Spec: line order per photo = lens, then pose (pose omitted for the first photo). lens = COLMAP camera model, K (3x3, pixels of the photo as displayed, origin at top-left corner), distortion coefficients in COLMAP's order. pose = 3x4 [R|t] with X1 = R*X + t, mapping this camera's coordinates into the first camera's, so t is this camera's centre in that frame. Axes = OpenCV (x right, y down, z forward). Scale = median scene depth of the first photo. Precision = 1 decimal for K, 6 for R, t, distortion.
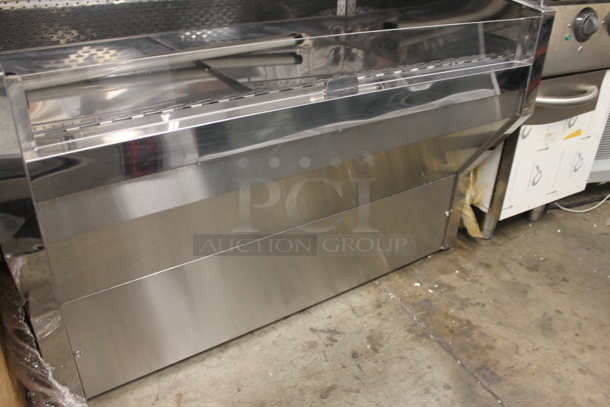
lens RADIAL K [[516.5, 0, 305.0], [0, 516.5, 203.5], [0, 0, 1]] dist [-0.162716, 0.143054]
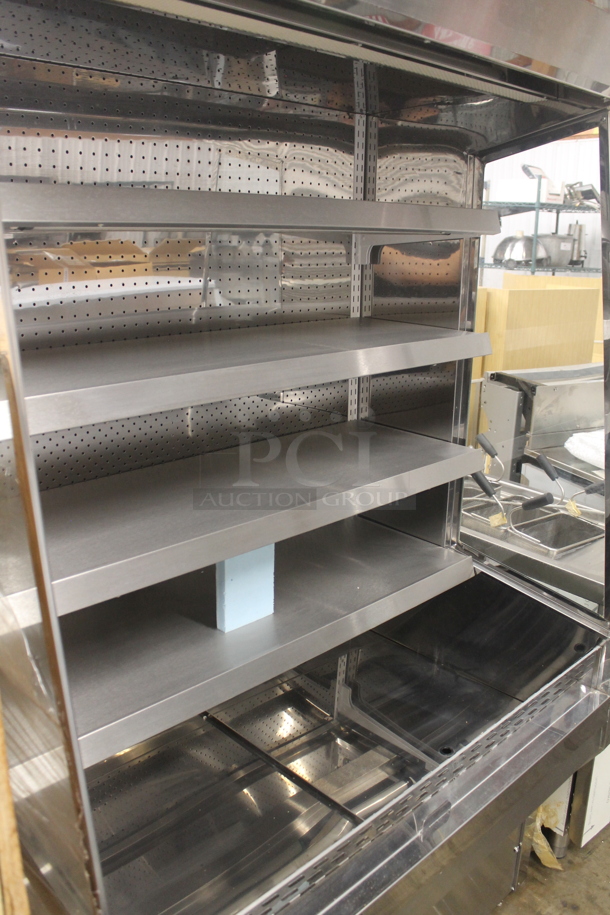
lens RADIAL K [[774.7, 0, 308.3], [0, 774.7, 466.8], [0, 0, 1]] dist [-0.162716, 0.143054]
pose [[0.984125, -0.068799, 0.163599, -0.189399], [0.103900, 0.970670, -0.216806, -0.345501], [-0.143885, 0.230362, 0.962409, -0.199892]]
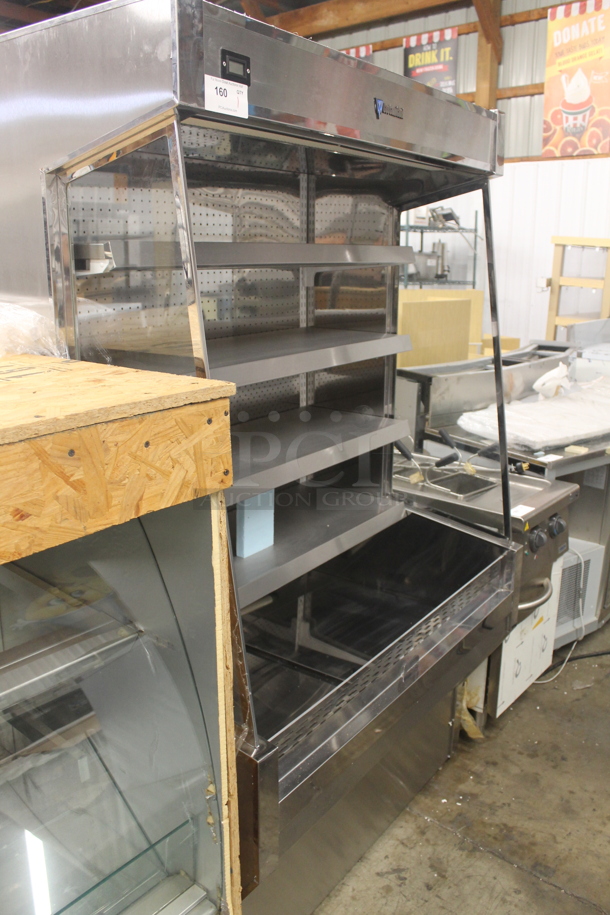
lens RADIAL K [[774.7, 0, 308.3], [0, 774.7, 466.8], [0, 0, 1]] dist [-0.162716, 0.143054]
pose [[0.935759, -0.119444, 0.331796, -0.453030], [0.196463, 0.957926, -0.209234, -0.220322], [-0.292845, 0.260979, 0.919854, -0.483744]]
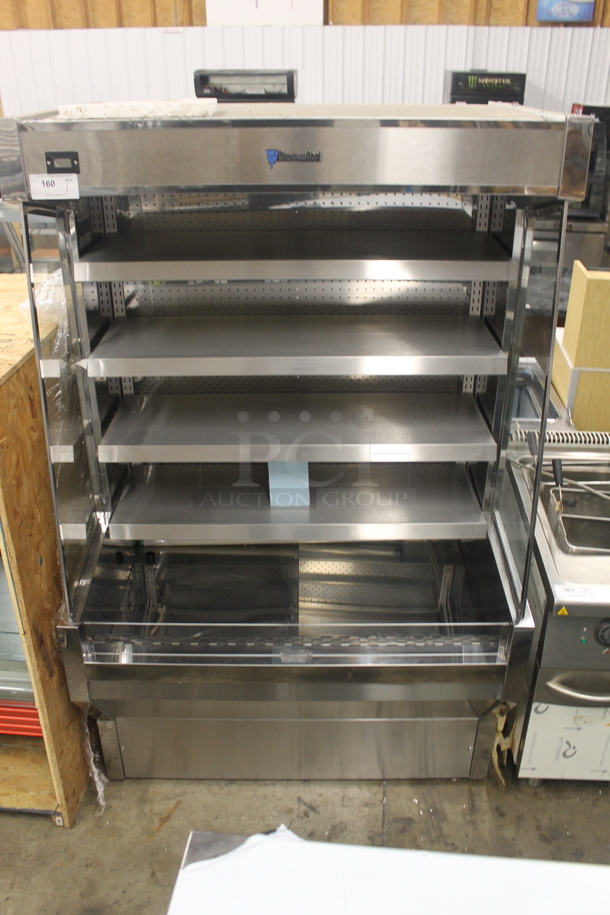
lens RADIAL K [[774.7, 0, 308.3], [0, 774.7, 466.8], [0, 0, 1]] dist [-0.162716, 0.143054]
pose [[0.828879, 0.232895, -0.508646, 0.661270], [-0.253955, 0.966786, 0.028825, -0.497833], [0.498465, 0.105281, 0.860493, -0.531038]]
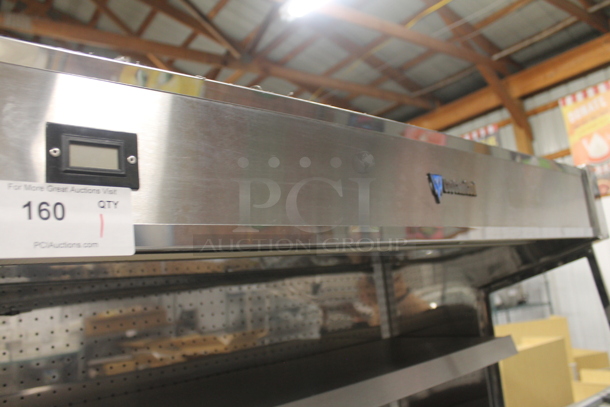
lens RADIAL K [[516.5, 0, 305.0], [0, 516.5, 203.5], [0, 0, 1]] dist [-0.162716, 0.143054]
pose [[0.981663, -0.106104, 0.158363, -0.164339], [0.183240, 0.754209, -0.630549, -0.594248], [-0.052535, 0.648005, 0.759822, -0.043824]]
